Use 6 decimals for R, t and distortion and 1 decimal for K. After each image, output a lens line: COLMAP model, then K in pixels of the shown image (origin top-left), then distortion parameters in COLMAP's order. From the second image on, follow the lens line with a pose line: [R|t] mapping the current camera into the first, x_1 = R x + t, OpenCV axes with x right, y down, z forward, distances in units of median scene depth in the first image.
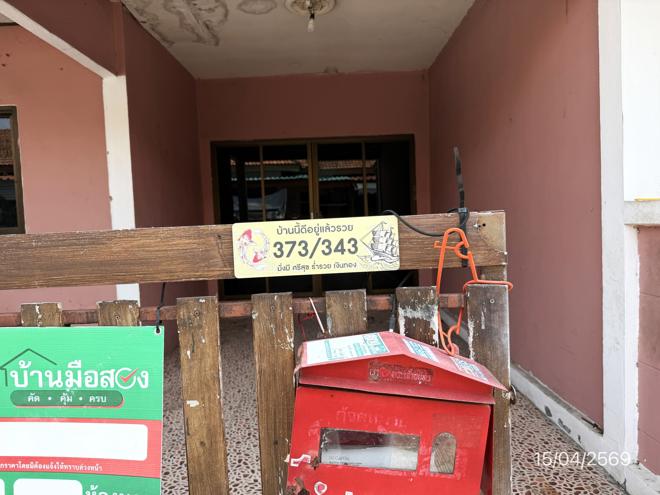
lens RADIAL K [[470.1, 0, 329.9], [0, 470.1, 246.5], [0, 0, 1]] dist [0.002292, -0.008483]
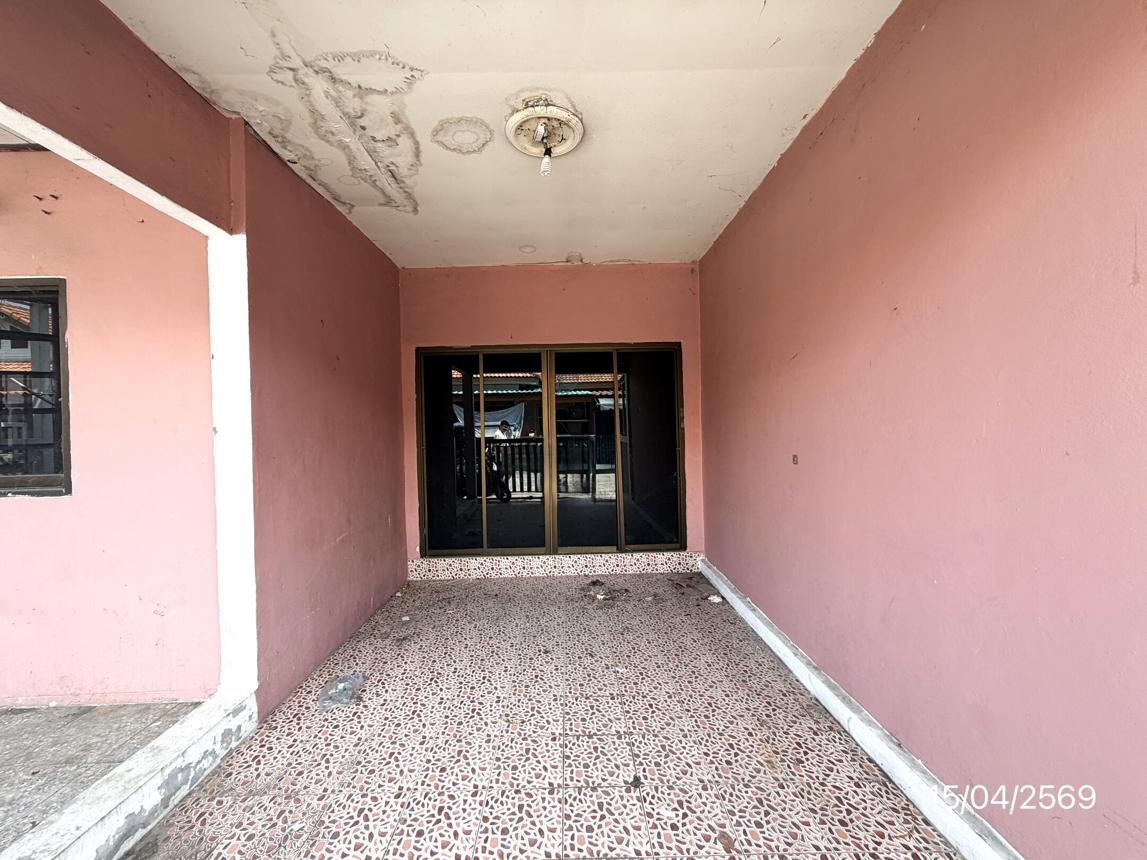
lens RADIAL K [[460.1, 0, 572.8], [0, 460.1, 431.3], [0, 0, 1]] dist [-0.000391, 0.000218]
pose [[0.999853, 0.015460, 0.007378, -0.001540], [-0.015018, 0.998283, -0.056621, -0.060662], [-0.008241, 0.056502, 0.998368, 0.325314]]
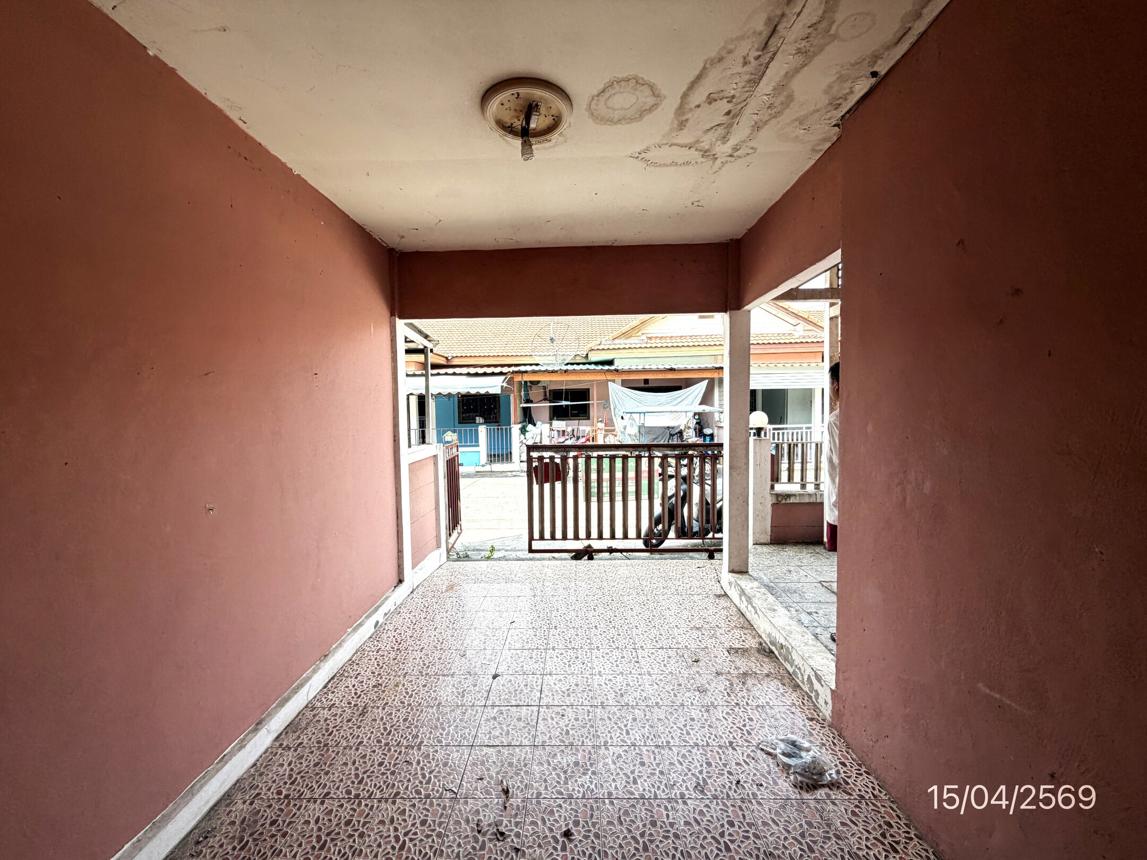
lens RADIAL K [[460.1, 0, 573.8], [0, 460.1, 429.3], [0, 0, 1]] dist [-0.000391, 0.000218]
pose [[-0.998333, 0.054554, 0.018822, -0.071297], [0.056290, 0.992425, 0.109195, -0.165272], [-0.012723, 0.110072, -0.993842, 1.310896]]
